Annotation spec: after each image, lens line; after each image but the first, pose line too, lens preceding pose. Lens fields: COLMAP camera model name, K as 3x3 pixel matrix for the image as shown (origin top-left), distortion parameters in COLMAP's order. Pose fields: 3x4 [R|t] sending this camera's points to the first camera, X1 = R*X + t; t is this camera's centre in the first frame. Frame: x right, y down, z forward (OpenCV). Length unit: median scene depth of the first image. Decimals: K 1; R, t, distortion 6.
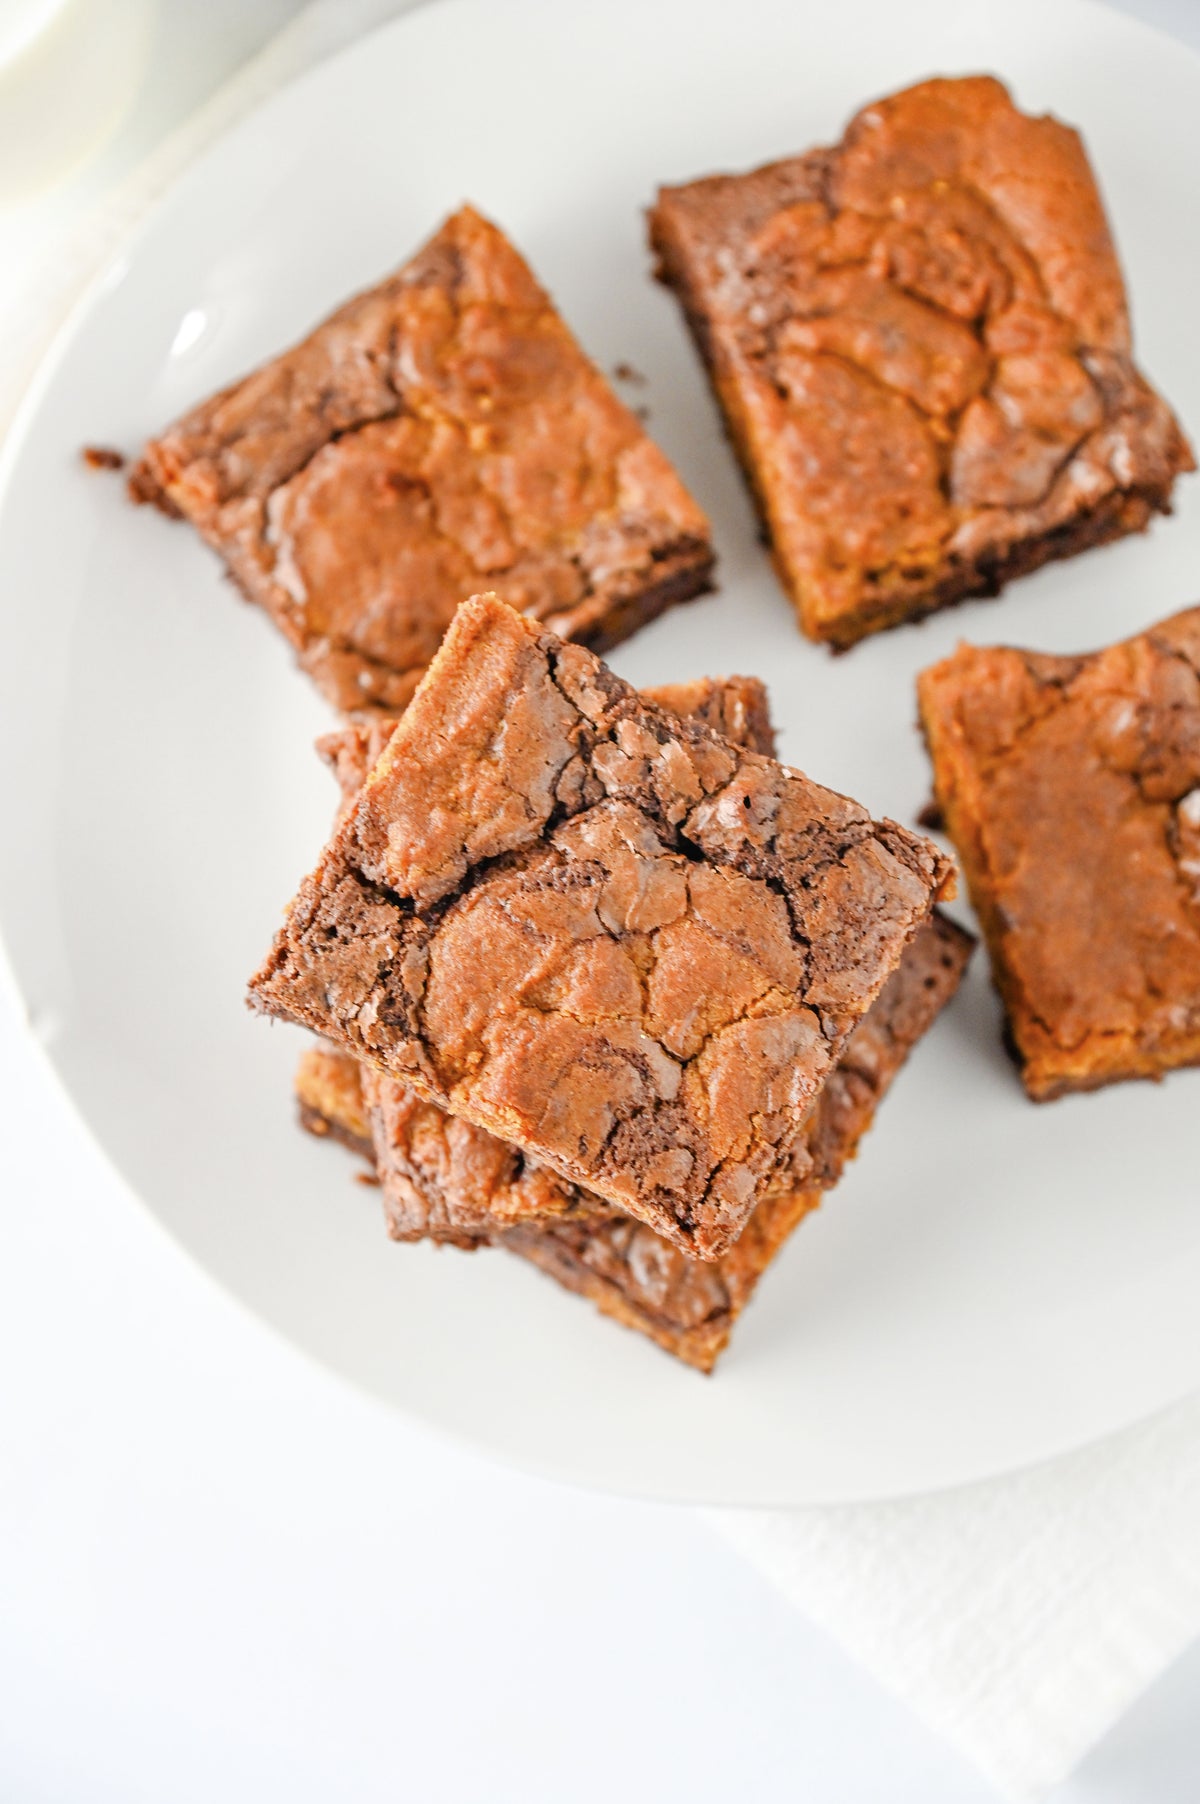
lens RADIAL K [[3787.4, 0, 570.1], [0, 3787.4, 967.5], [0, 0, 1]] dist [0.355371, 0.000000]
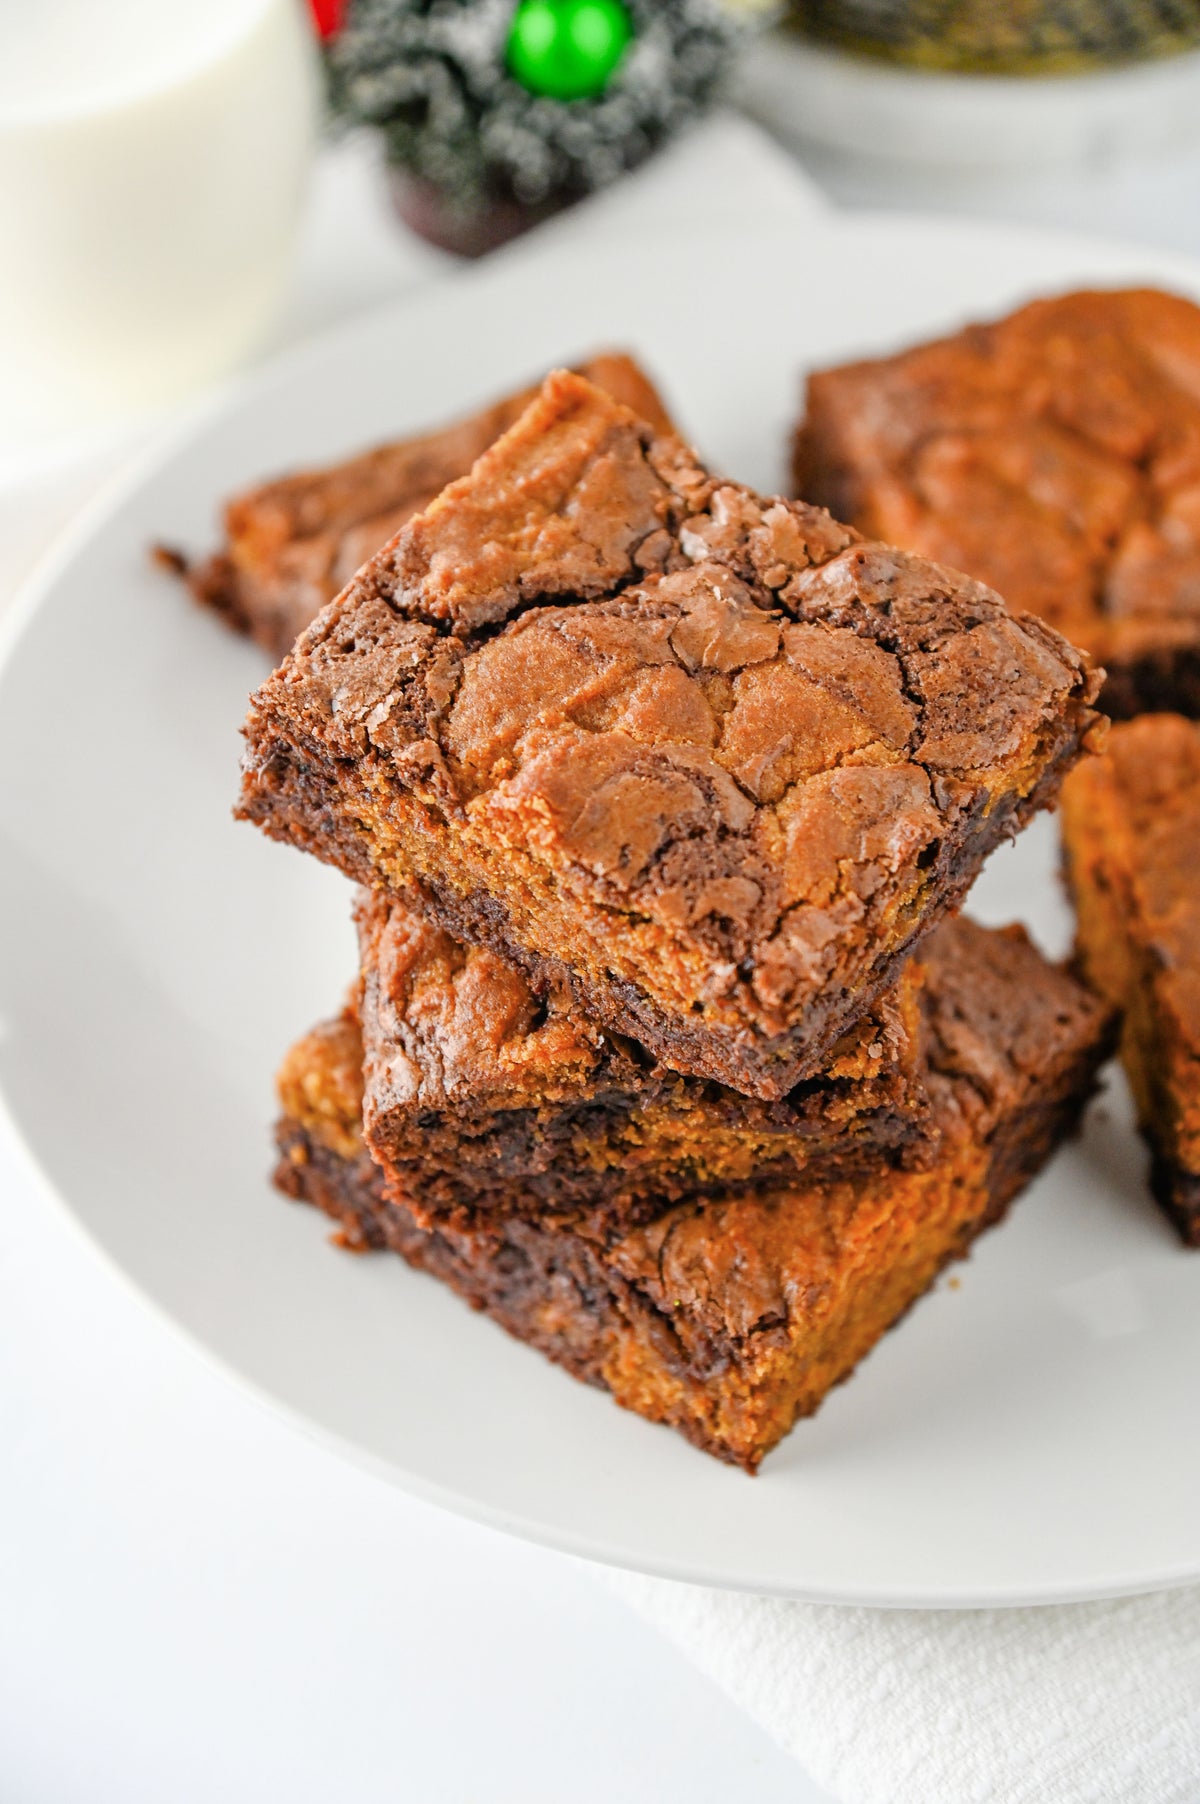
lens RADIAL K [[3787.4, 0, 583.7], [0, 3787.4, 914.8], [0, 0, 1]] dist [0.355371, 0.000000]
pose [[0.994390, 0.089345, -0.056627, 0.036515], [-0.105778, 0.841446, -0.529887, 0.427510], [0.000306, 0.532904, 0.846176, 0.295541]]
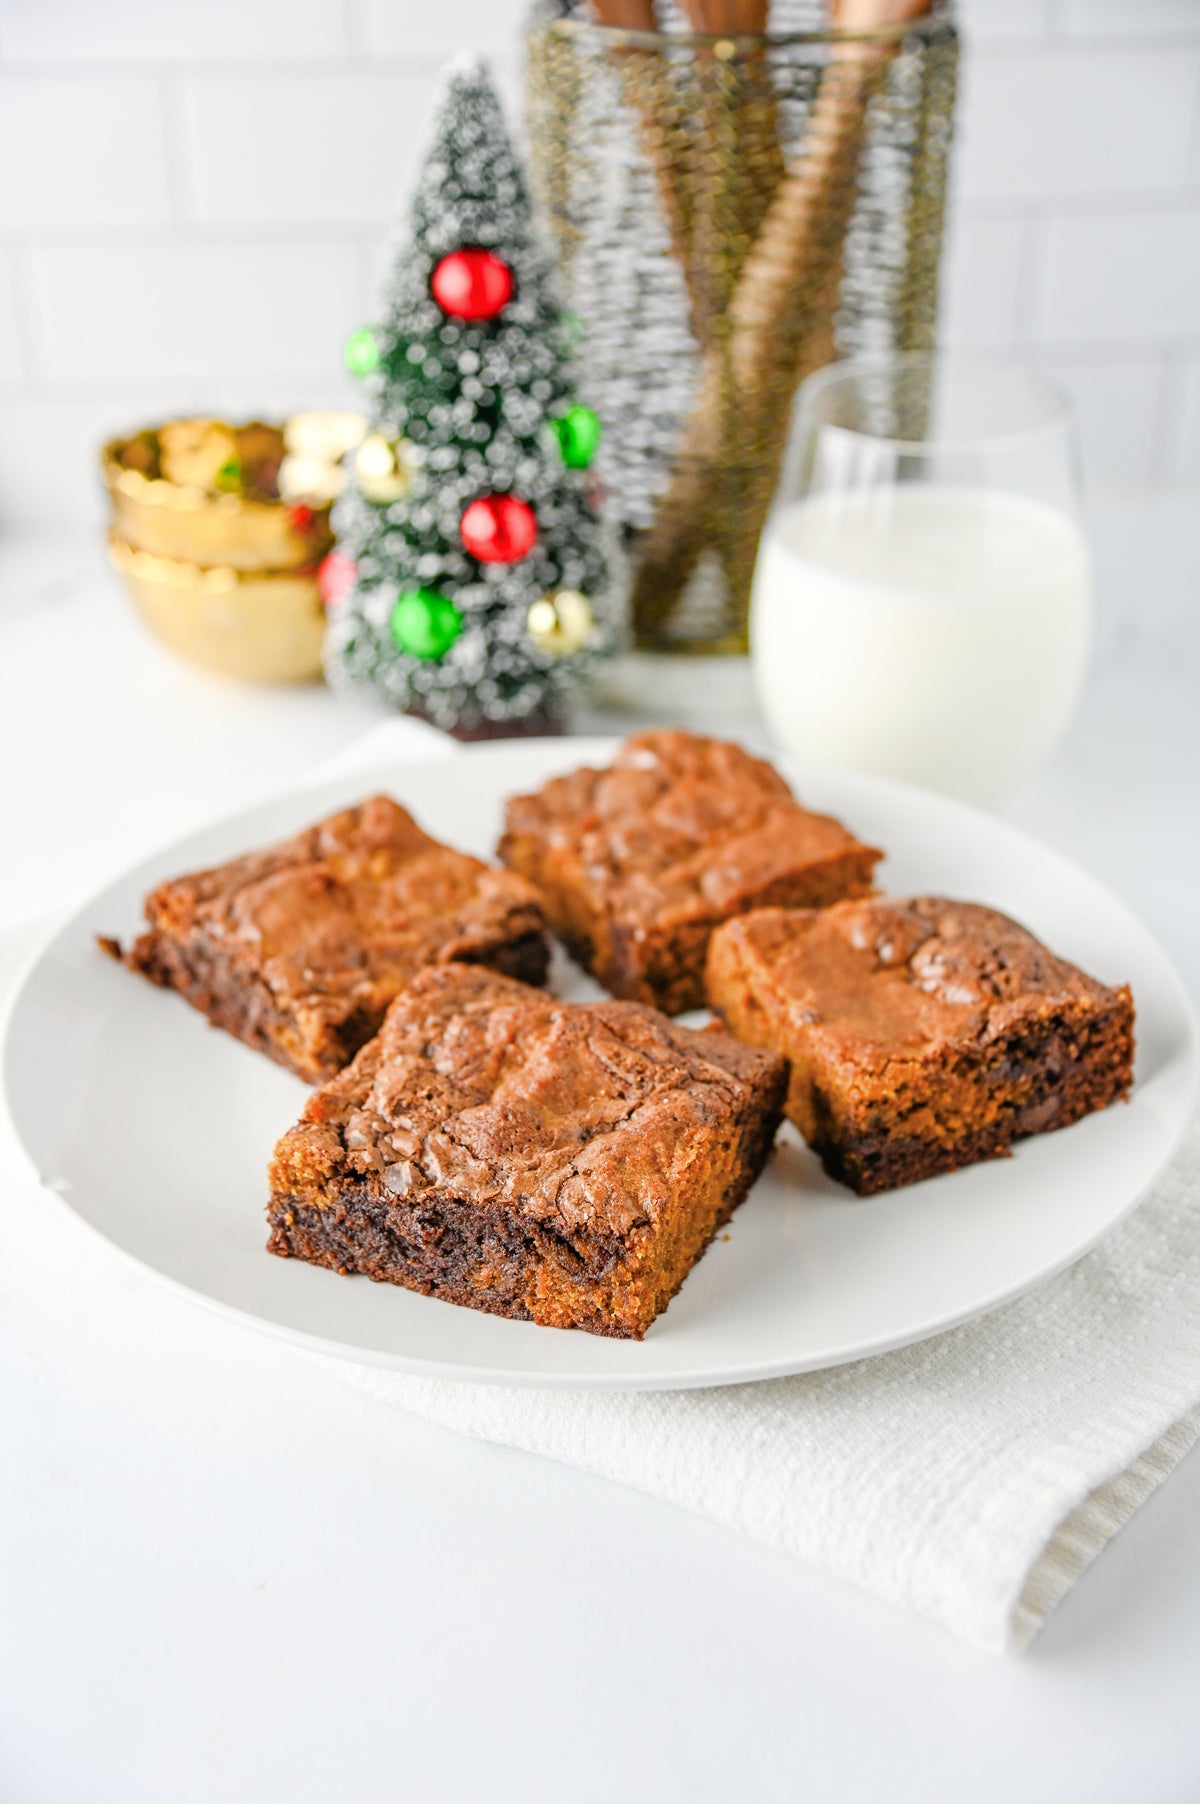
lens RADIAL K [[2411.8, 0, 588.8], [0, 2411.8, 862.2], [0, 0, 1]] dist [0.094582, 0.000000]
pose [[0.988703, -0.046454, 0.142509, -0.076971], [0.140728, 0.614990, -0.775875, 0.589543], [-0.051599, 0.787165, 0.614580, 0.444611]]
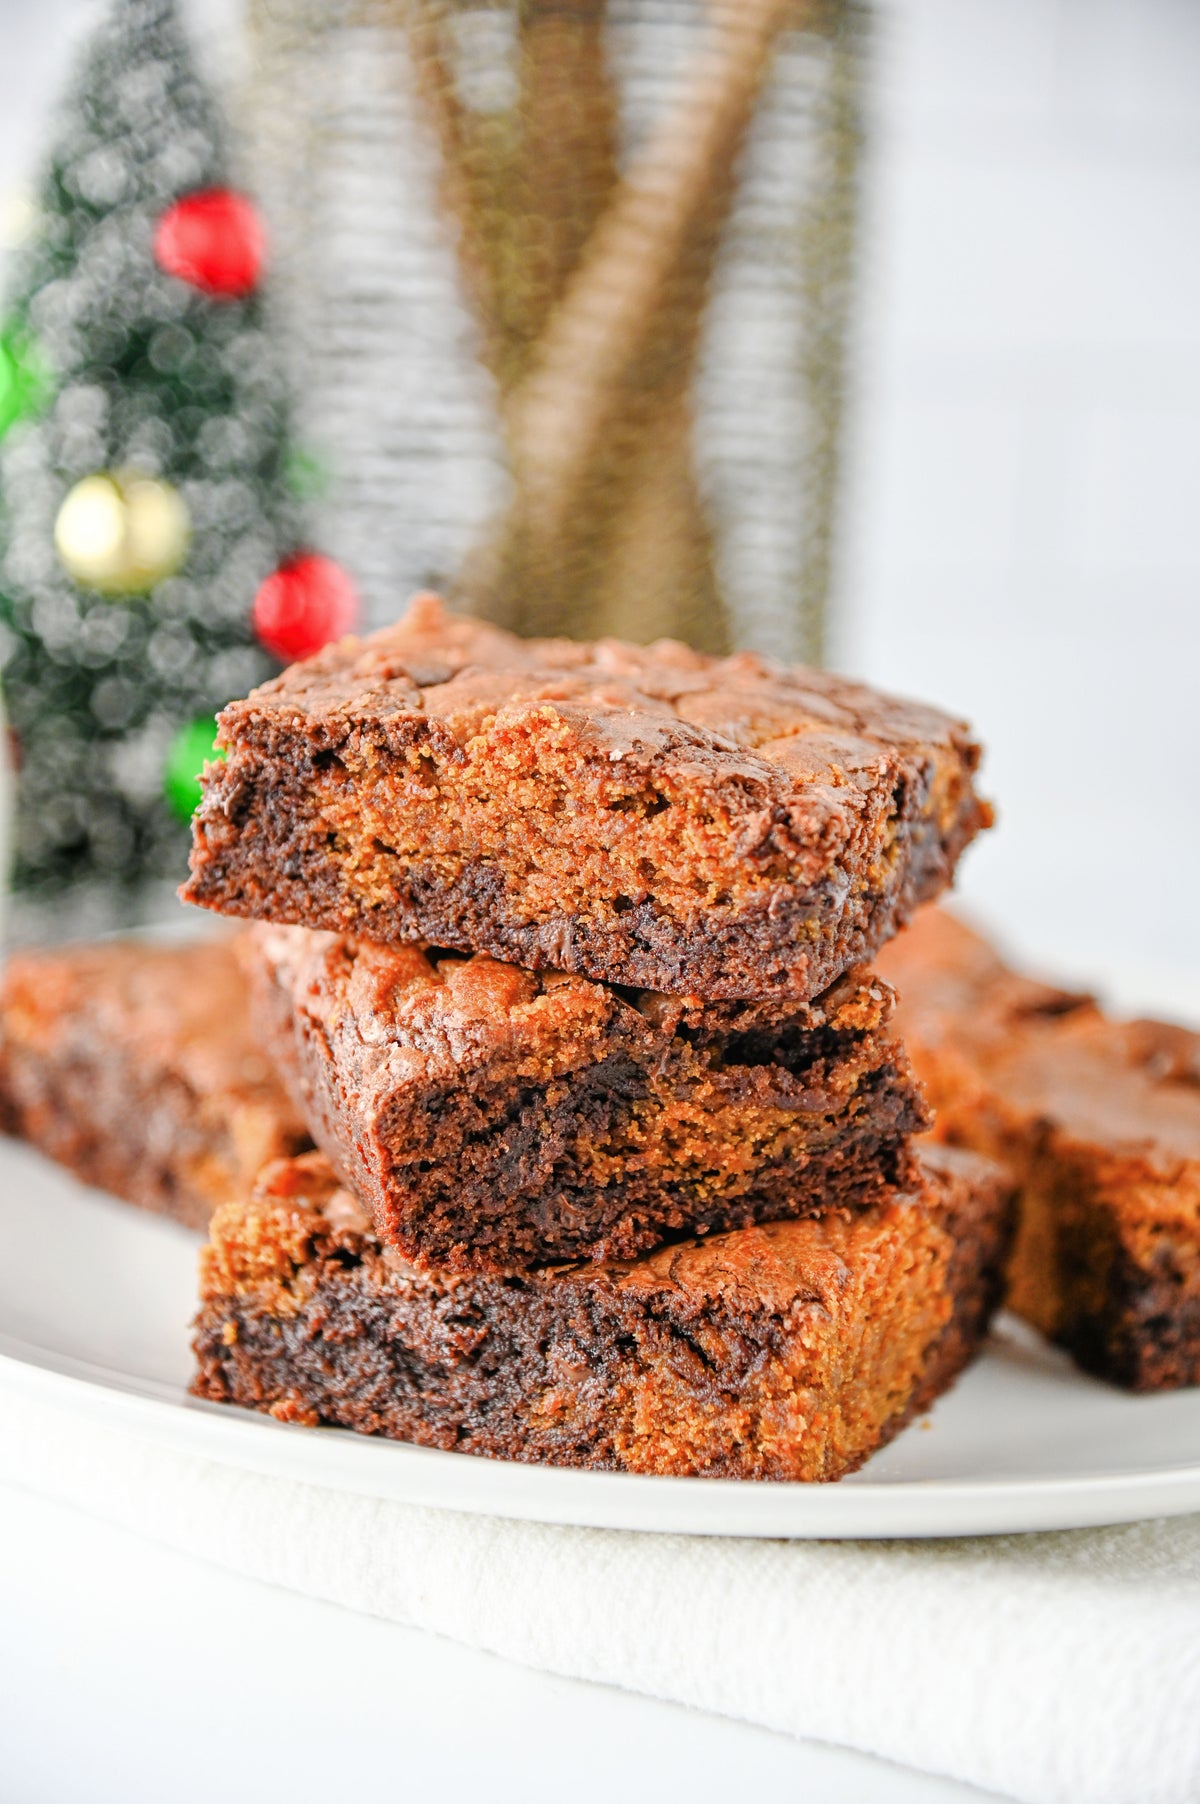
lens RADIAL K [[3787.4, 0, 598.7], [0, 3787.4, 833.8], [0, 0, 1]] dist [0.355371, 0.000000]
pose [[0.984777, 0.034713, 0.170320, -0.127578], [0.143866, 0.387139, -0.910728, 0.709024], [-0.097551, 0.921368, 0.376252, 0.632148]]
